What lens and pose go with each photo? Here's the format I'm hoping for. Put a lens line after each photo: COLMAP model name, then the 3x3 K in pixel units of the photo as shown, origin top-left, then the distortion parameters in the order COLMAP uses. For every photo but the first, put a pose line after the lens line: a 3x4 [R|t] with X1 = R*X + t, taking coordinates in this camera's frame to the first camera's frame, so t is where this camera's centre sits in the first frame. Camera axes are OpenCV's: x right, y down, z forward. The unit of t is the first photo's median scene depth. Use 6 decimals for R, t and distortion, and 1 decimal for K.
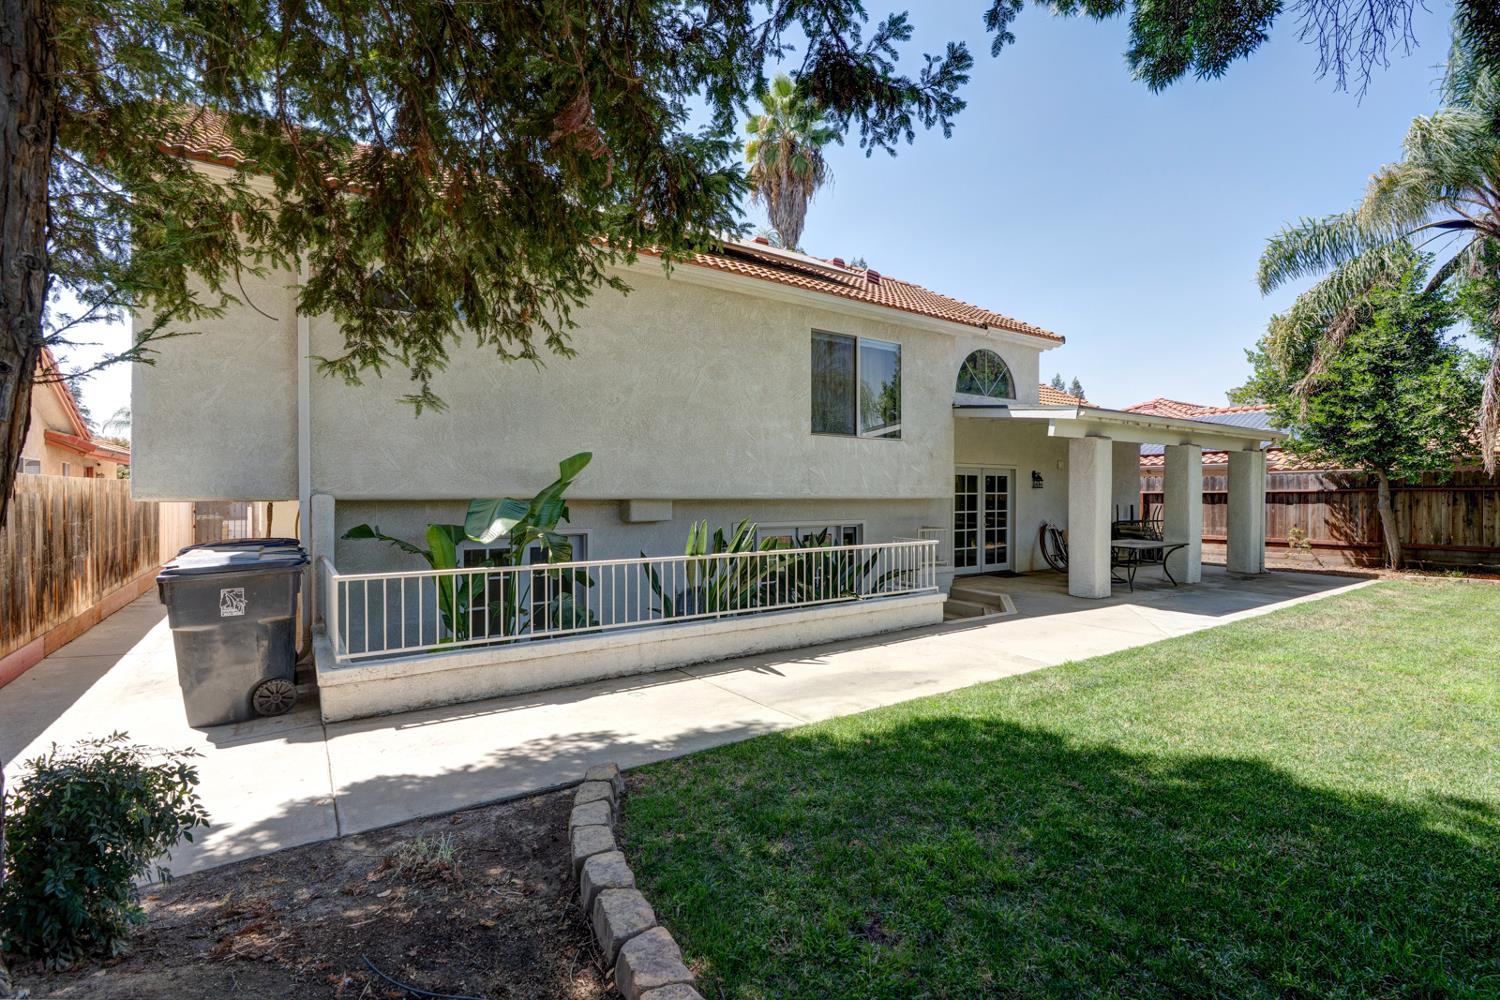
lens RADIAL K [[669.2, 0, 749.3], [0, 669.2, 496.2], [0, 0, 1]] dist [0.002539, 0.001957]
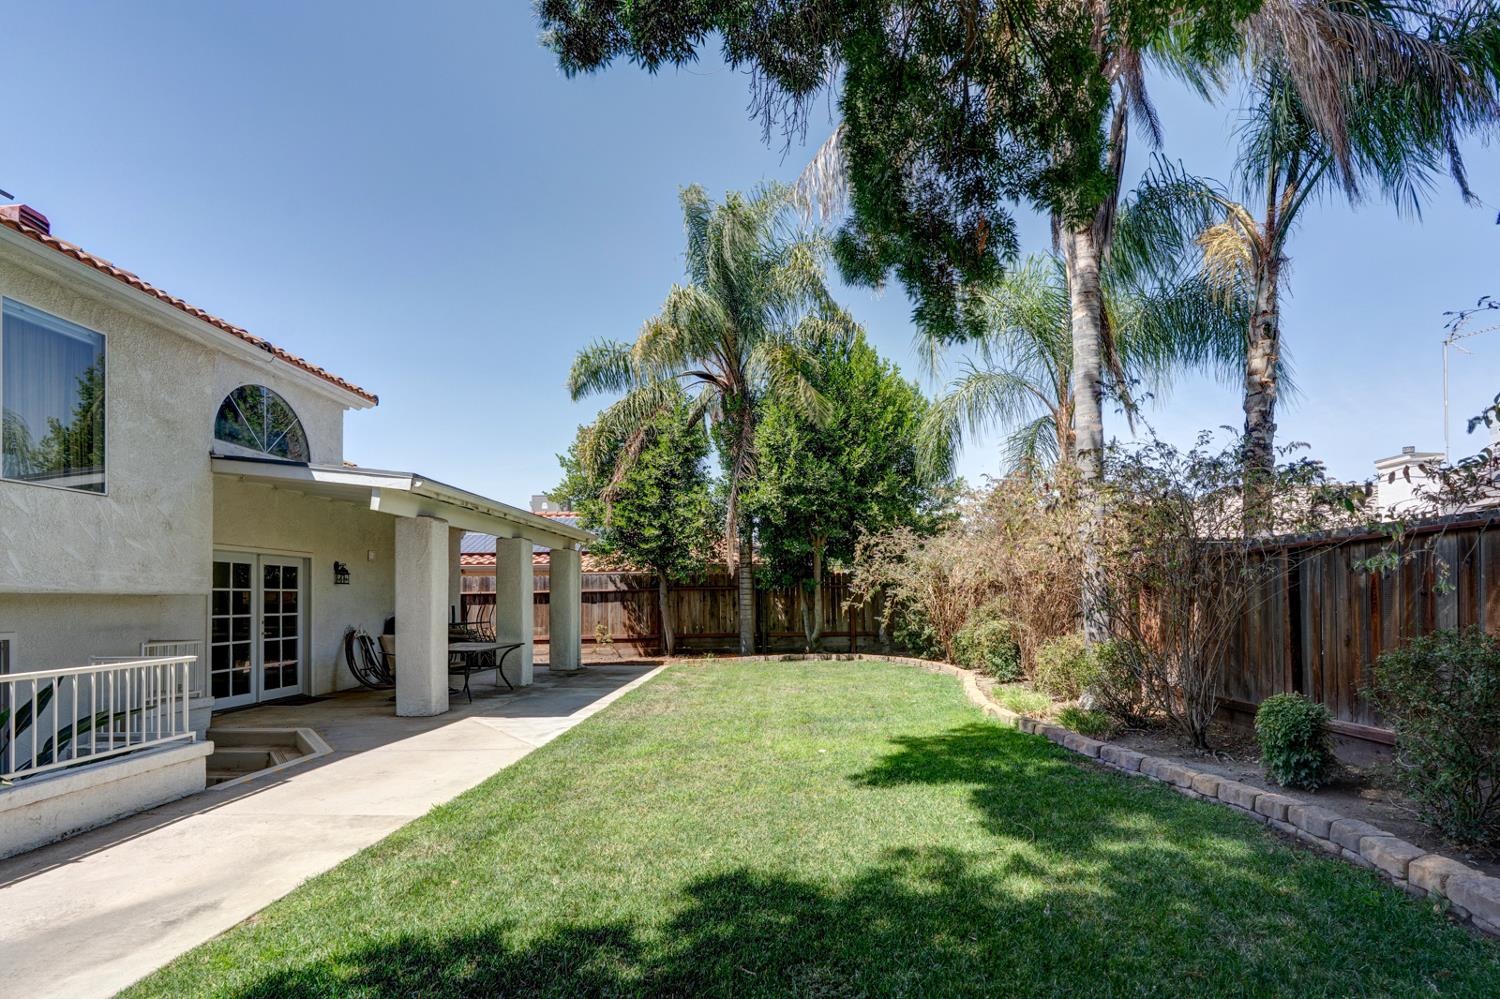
lens RADIAL K [[669.2, 0, 743.2], [0, 669.2, 599.9], [0, 0, 1]] dist [0.002539, 0.001957]
pose [[0.533615, 0.010294, 0.845665, 0.031037], [0.009871, 0.999782, -0.018399, 0.030253], [-0.845670, 0.018165, 0.533397, 0.241959]]
